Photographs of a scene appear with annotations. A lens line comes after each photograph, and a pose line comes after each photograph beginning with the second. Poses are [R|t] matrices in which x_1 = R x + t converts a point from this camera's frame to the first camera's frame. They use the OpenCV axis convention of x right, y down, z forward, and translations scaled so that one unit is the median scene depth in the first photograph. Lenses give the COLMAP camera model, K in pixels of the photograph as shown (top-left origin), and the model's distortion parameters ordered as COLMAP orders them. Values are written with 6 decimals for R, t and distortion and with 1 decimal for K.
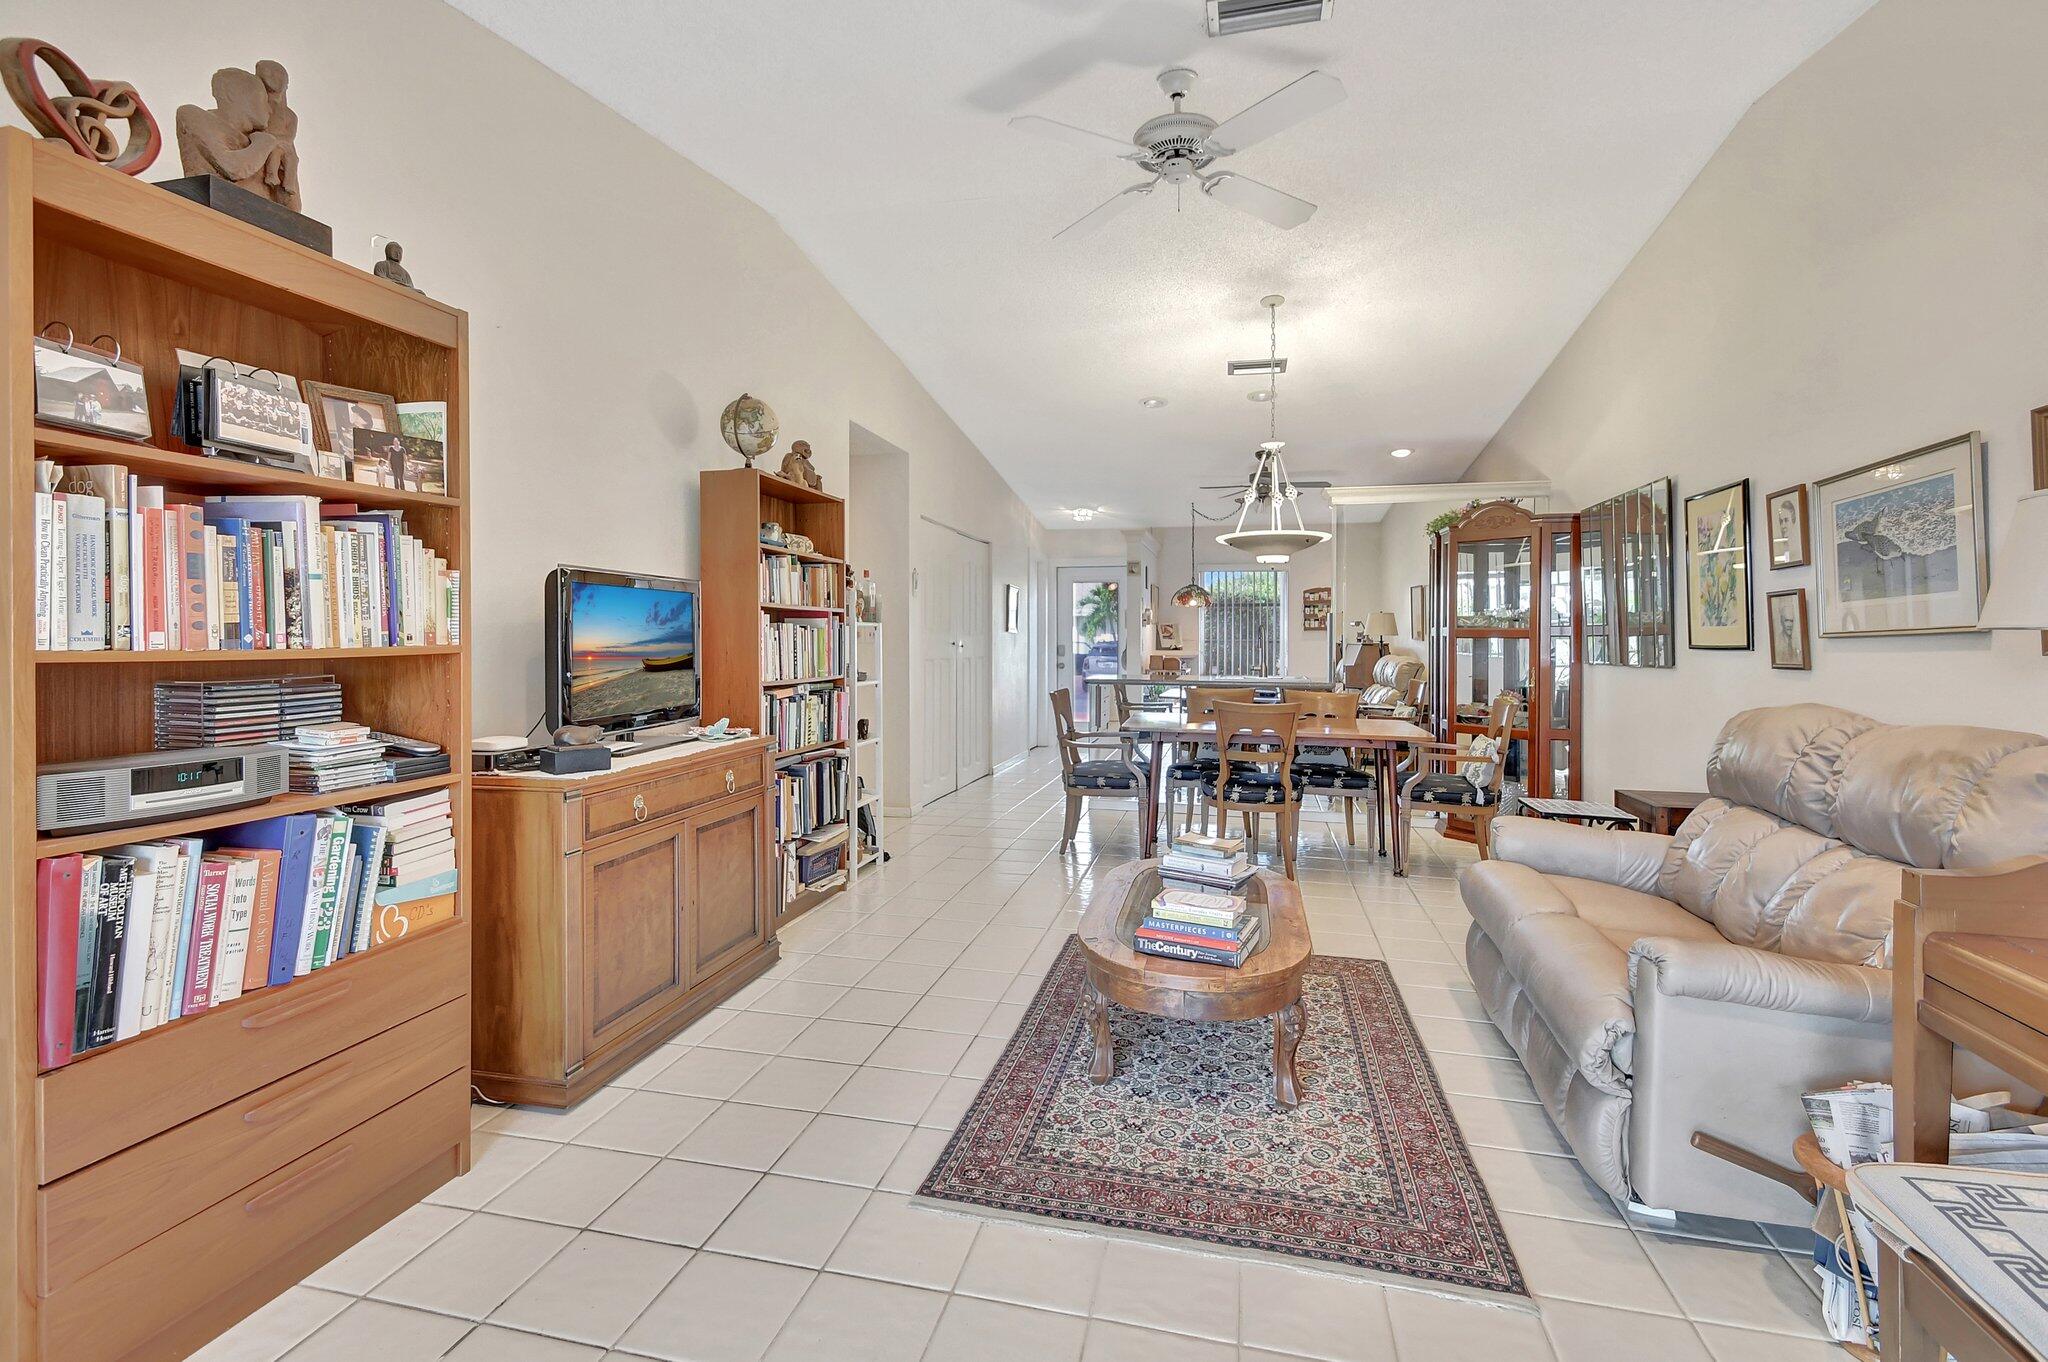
lens RADIAL K [[923.4, 0, 1034.0], [0, 923.4, 626.0], [0, 0, 1]] dist [0.023568, -0.009030]
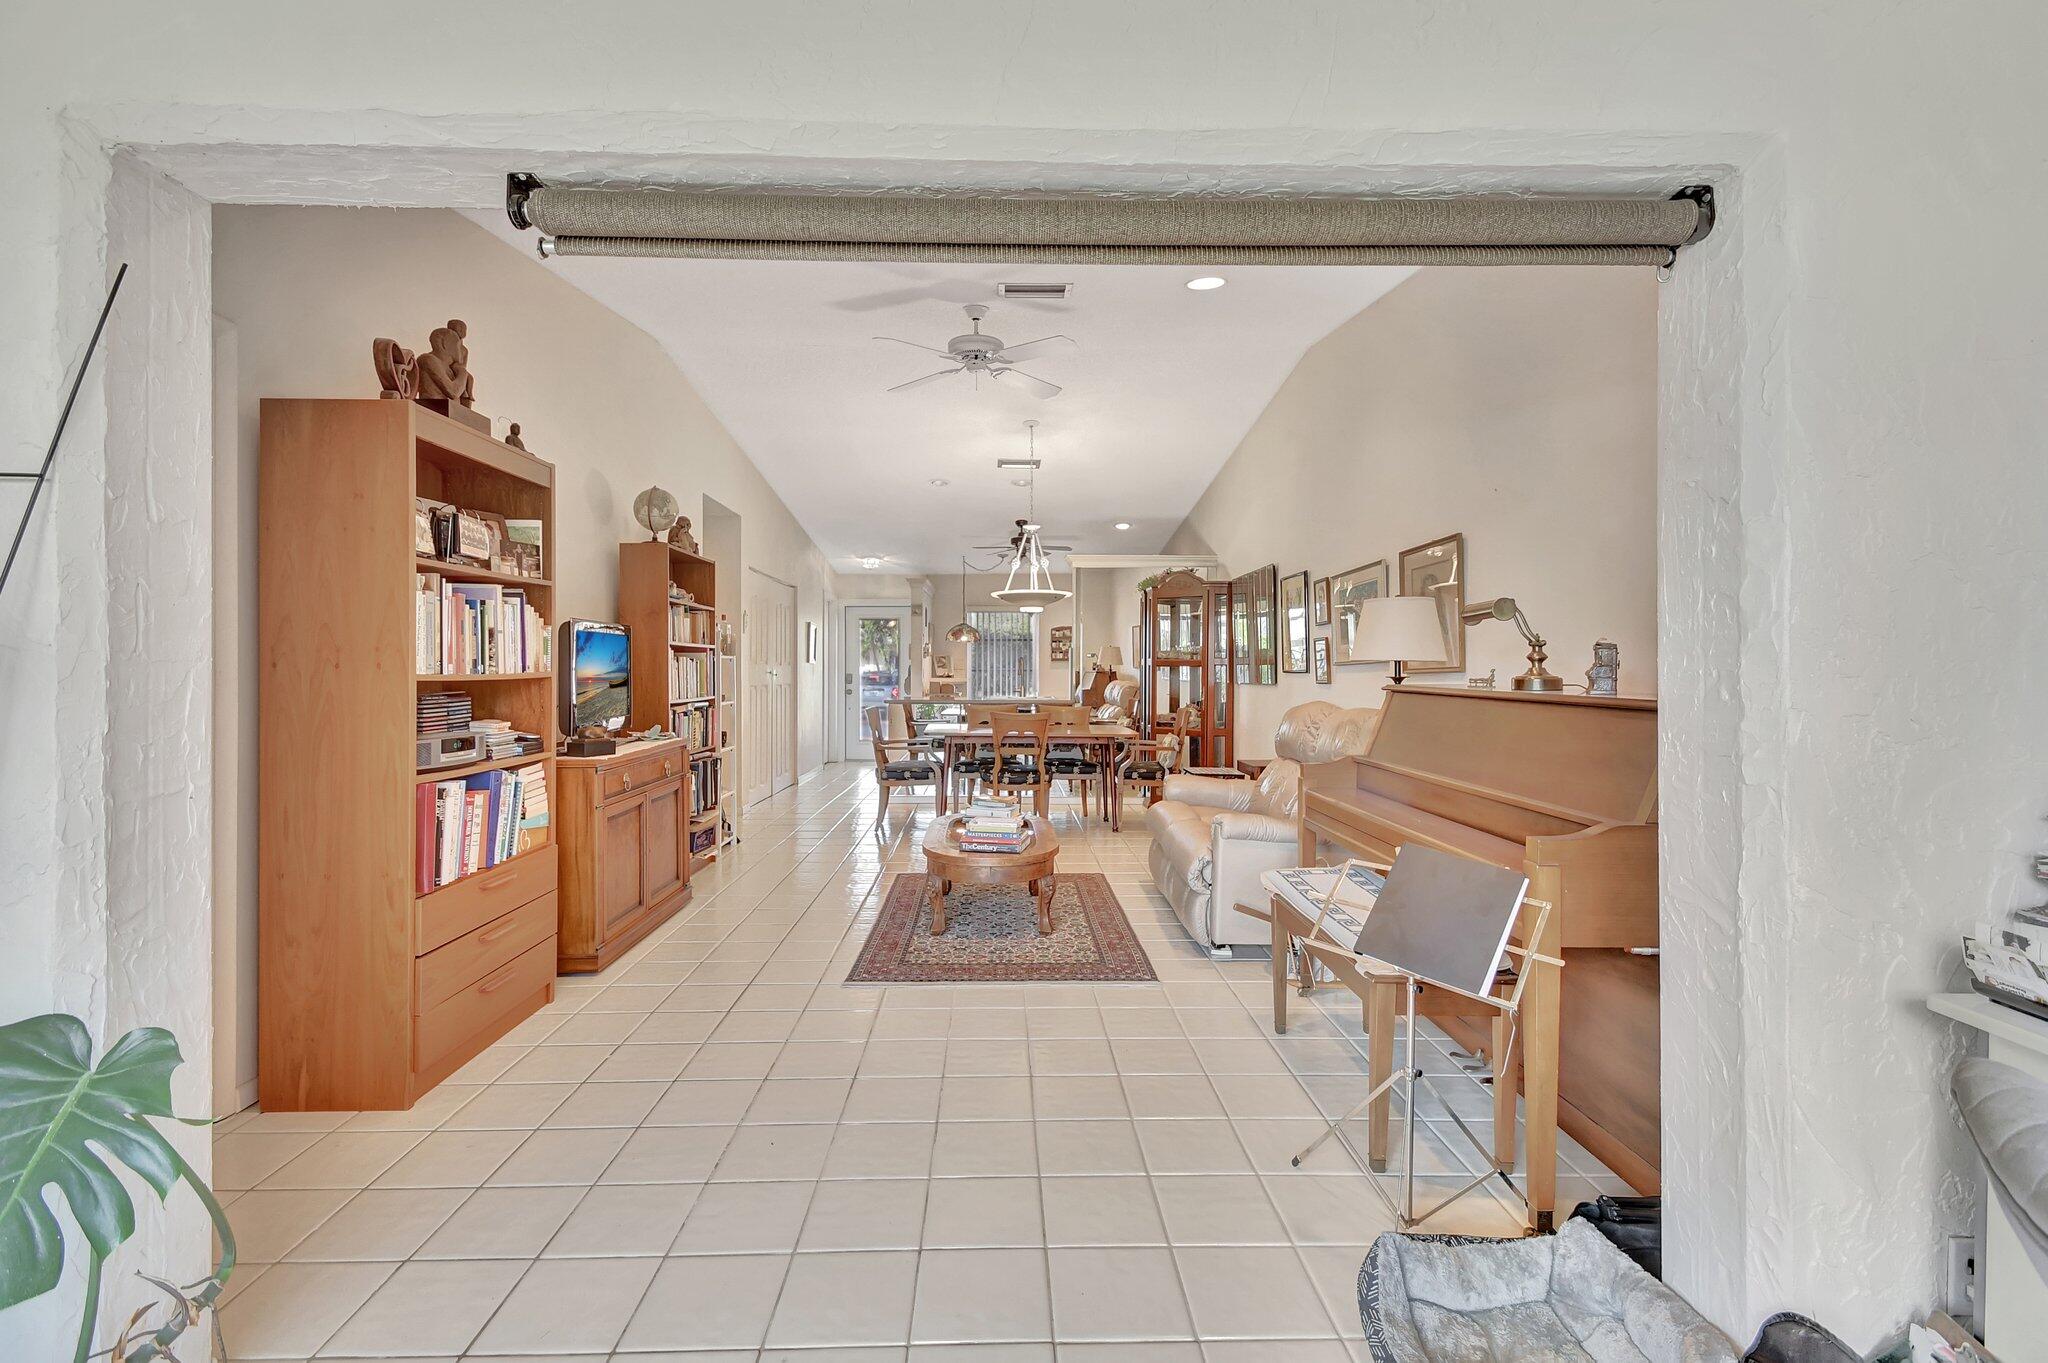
lens RADIAL K [[923.4, 0, 1034.0], [0, 923.4, 626.5], [0, 0, 1]] dist [0.023568, -0.009030]
pose [[0.964470, 0.008574, 0.264053, -0.135335], [-0.000173, 0.999493, -0.031824, -0.004157], [-0.264192, 0.030648, 0.963983, -0.438226]]
